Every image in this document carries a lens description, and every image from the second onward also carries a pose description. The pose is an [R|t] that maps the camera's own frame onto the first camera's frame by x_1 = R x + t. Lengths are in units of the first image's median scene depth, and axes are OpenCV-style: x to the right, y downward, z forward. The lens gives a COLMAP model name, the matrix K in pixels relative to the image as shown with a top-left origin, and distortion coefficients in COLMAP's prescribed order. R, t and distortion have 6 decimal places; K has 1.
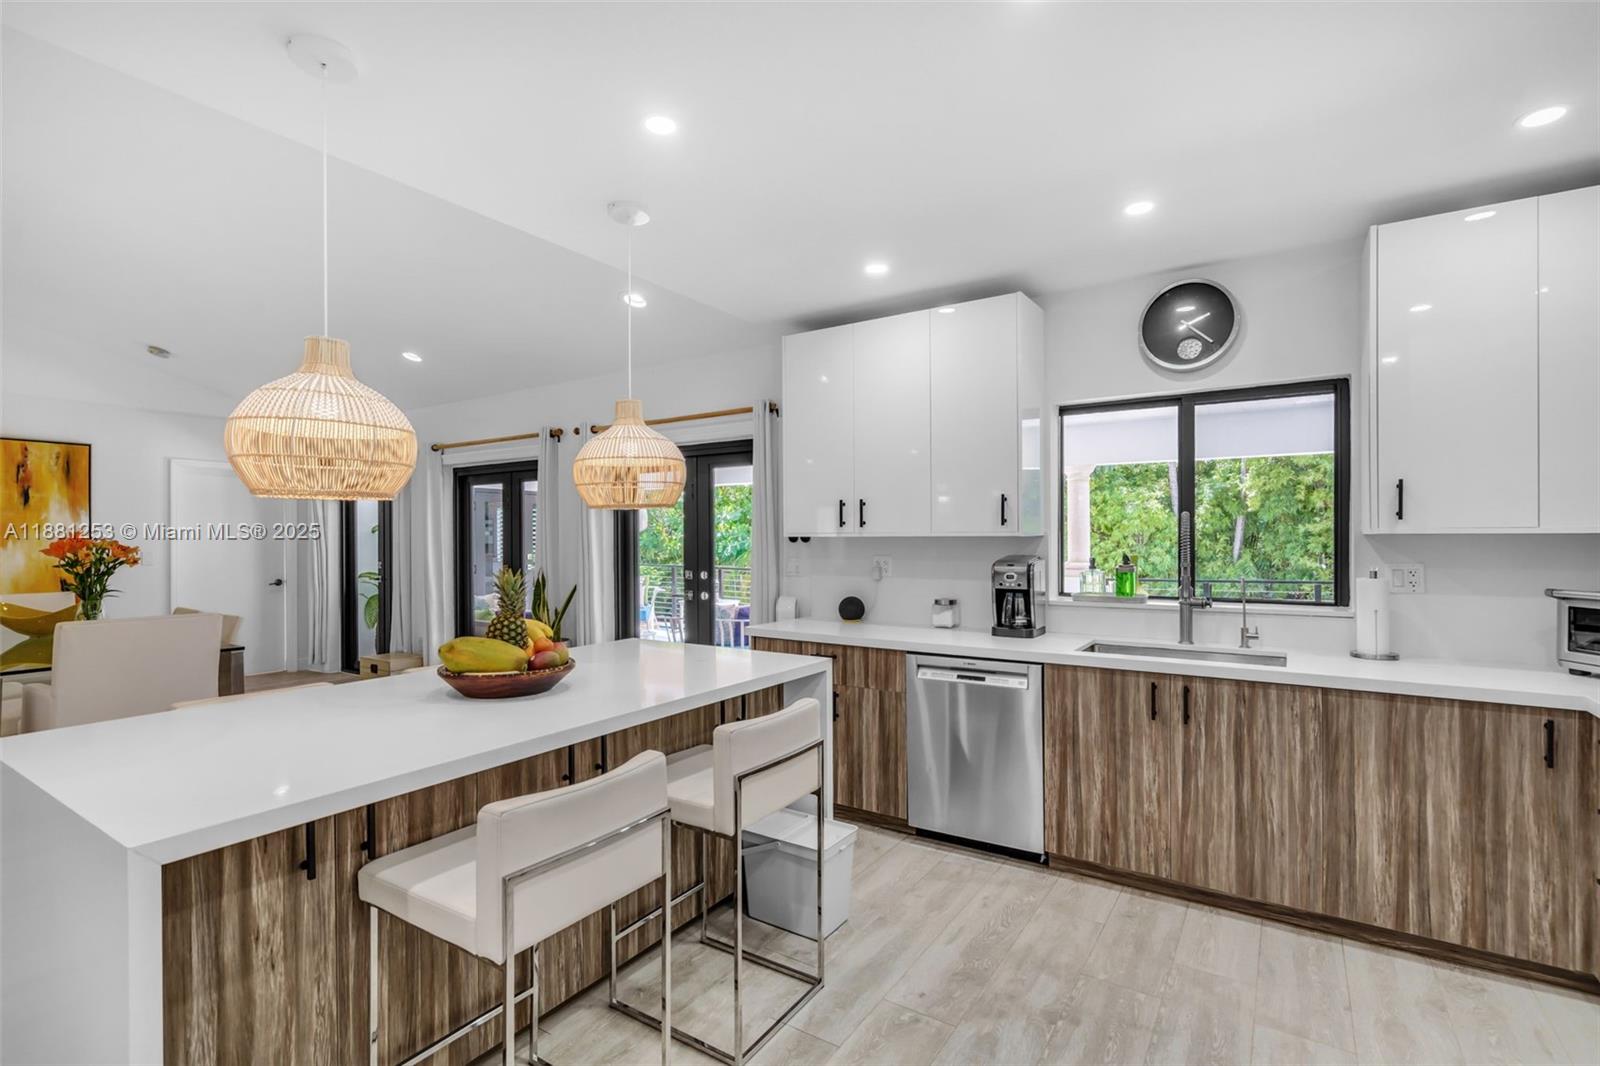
lens RADIAL K [[763.5, 0, 798.8], [0, 763.5, 540.6], [0, 0, 1]] dist [-0.003001, 0.002735]
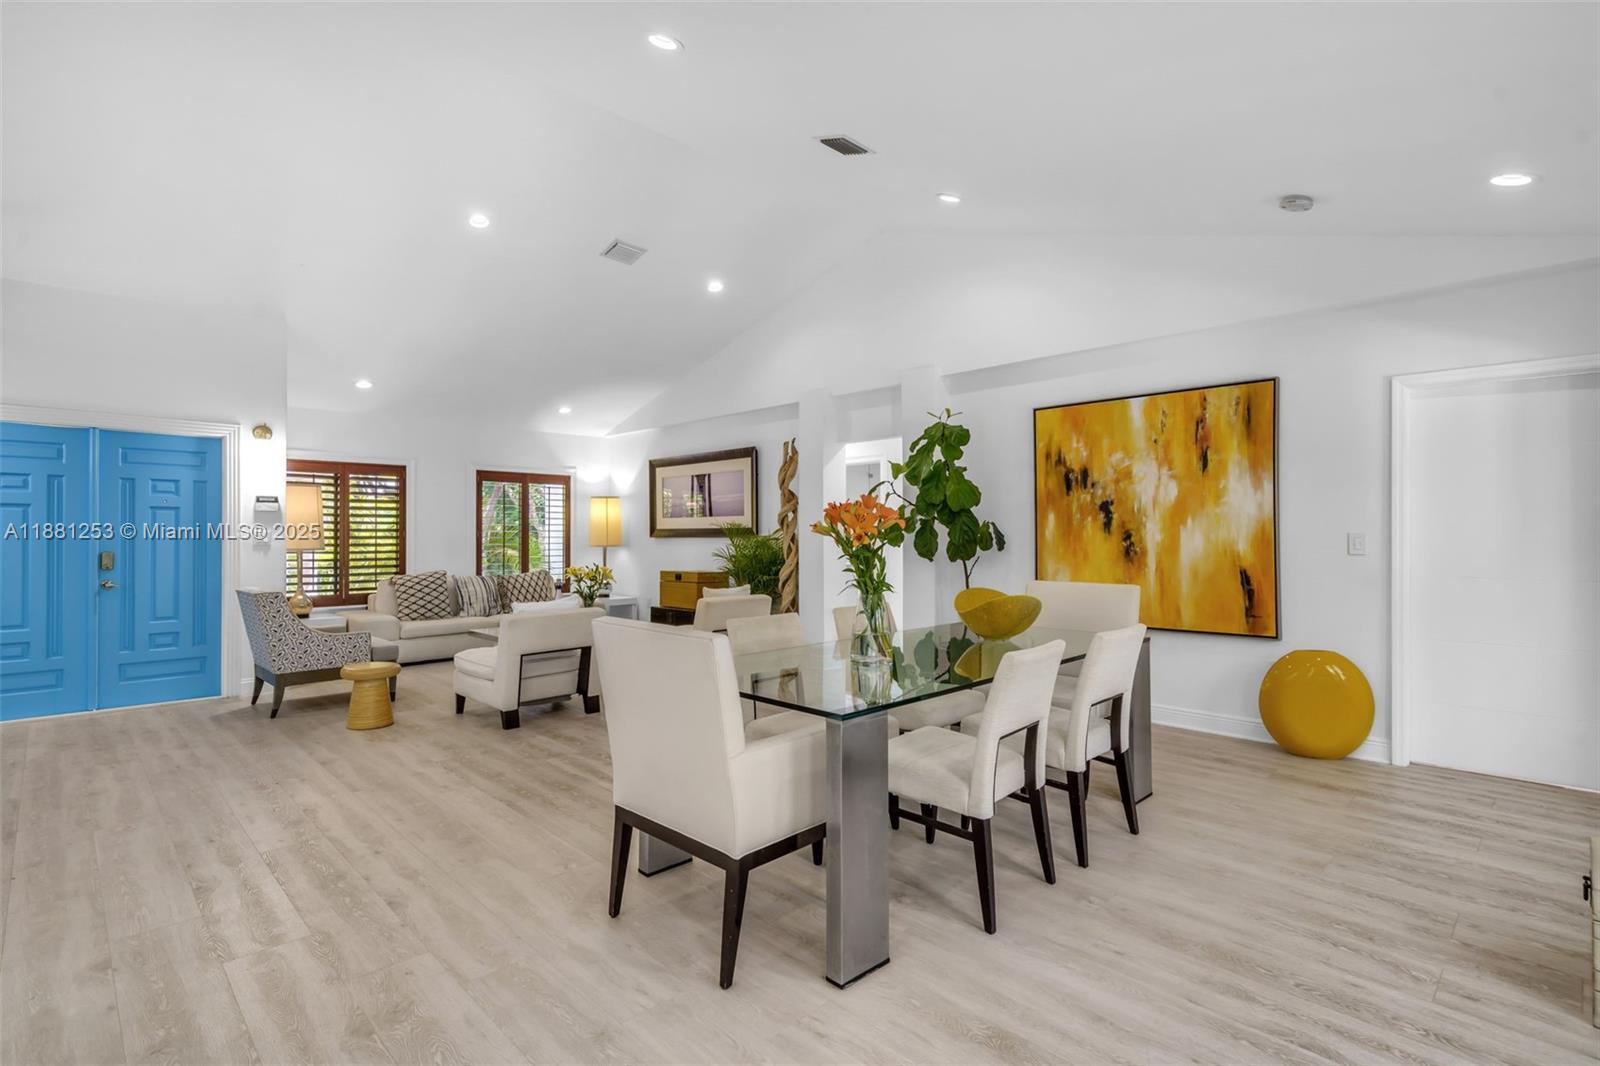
lens RADIAL K [[763.5, 0, 807.2], [0, 763.5, 528.1], [0, 0, 1]] dist [-0.003001, 0.002735]
pose [[-0.191069, -0.004008, -0.981569, -0.355559], [-0.001853, 0.999991, -0.003723, 0.032431], [0.981575, 0.001107, -0.191074, 1.575657]]
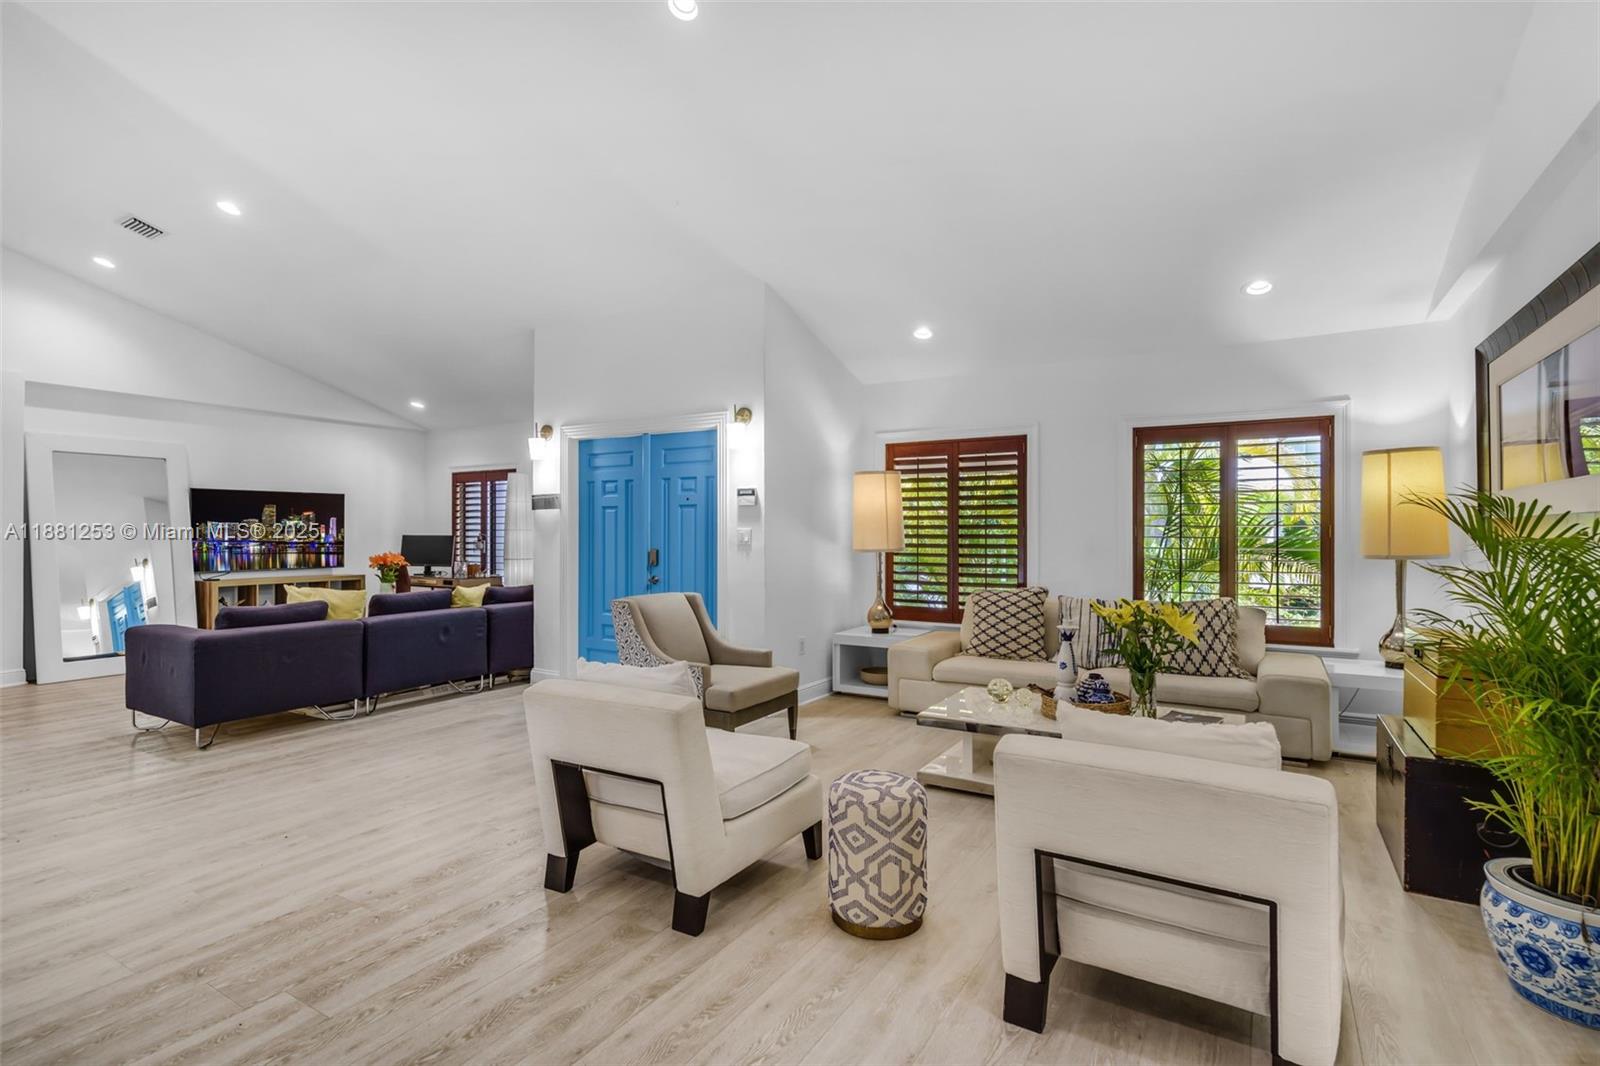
lens RADIAL K [[763.5, 0, 795.9], [0, 763.5, 535.4], [0, 0, 1]] dist [-0.003001, 0.002735]
pose [[-0.998675, 0.006381, -0.051057, -2.121932], [0.005845, 0.999926, 0.010641, 0.032813], [0.051122, 0.010329, -0.998639, 1.545772]]
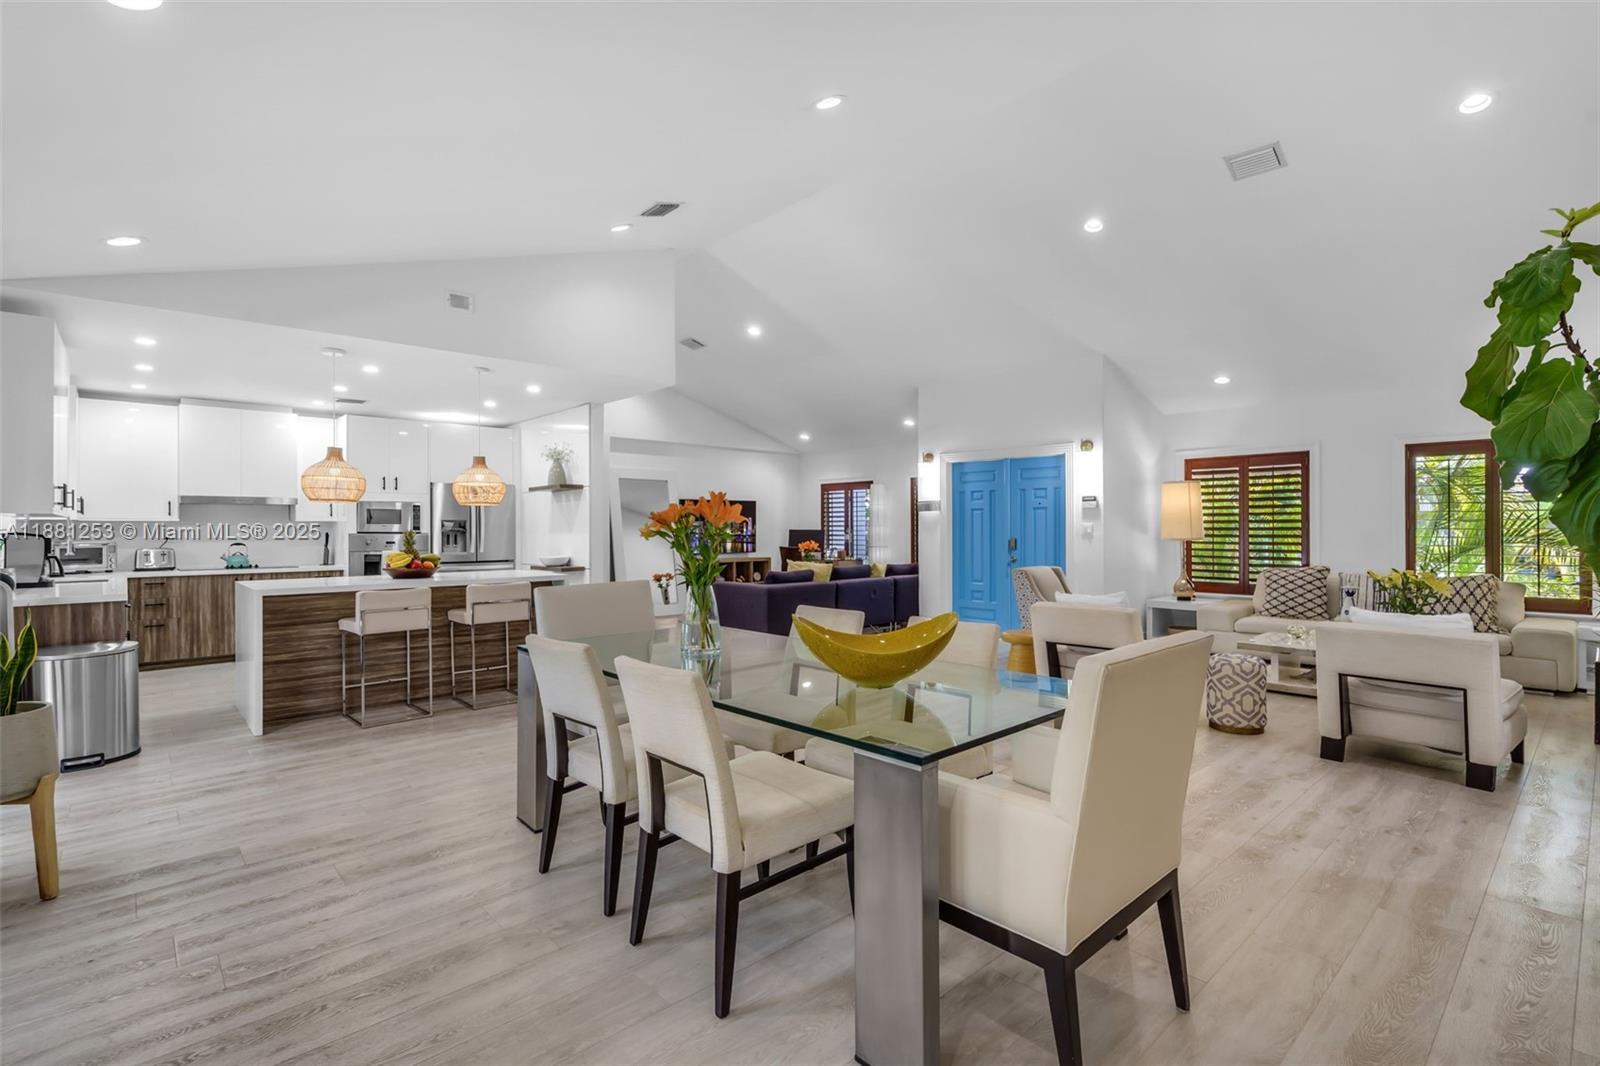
lens RADIAL K [[740.5, 0, 800.5], [0, 740.5, 527.3], [0, 0, 1]] dist [-0.007322, 0.003023]
pose [[-0.972859, 0.009934, 0.231185, -1.721308], [0.010867, 0.999937, 0.002762, 0.029812], [-0.231143, 0.005199, -0.972906, 2.433444]]
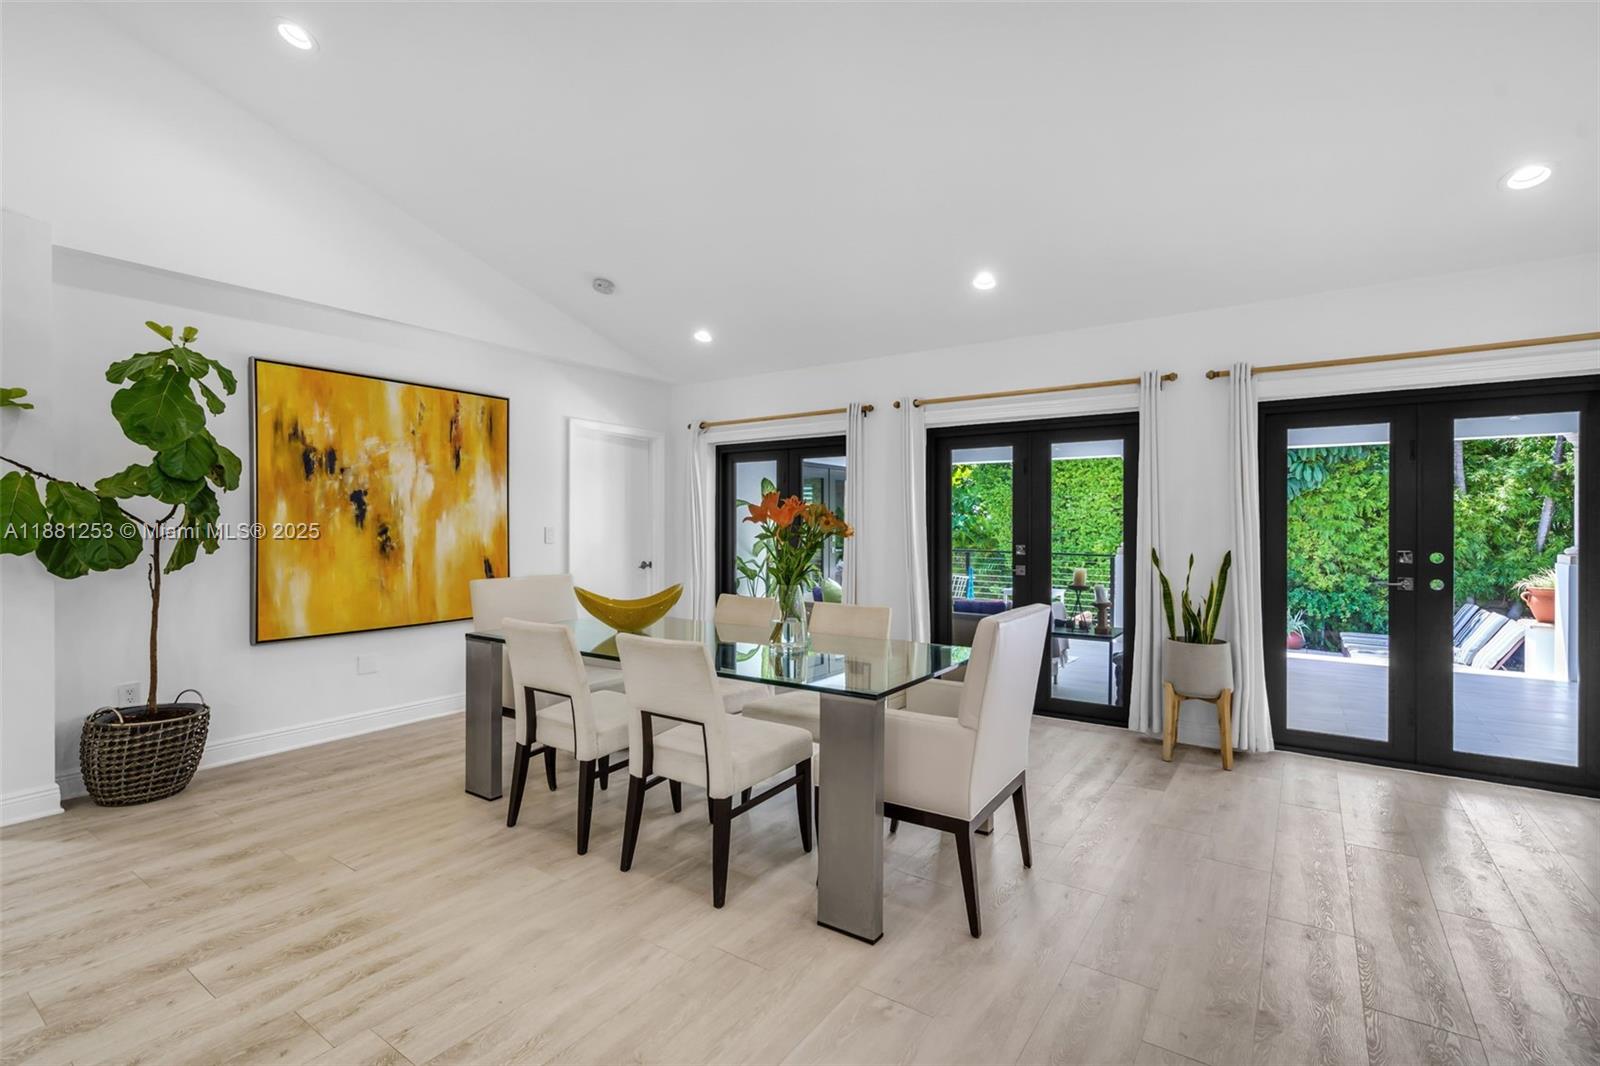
lens RADIAL K [[735.0, 0, 792.9], [0, 735.0, 528.5], [0, 0, 1]] dist [-0.004856, 0.000961]
pose [[0.999862, 0.006194, -0.015405, -1.331199], [-0.006192, 0.999981, 0.000164, 0.033423], [0.015406, -0.000068, 0.999881, 0.432606]]
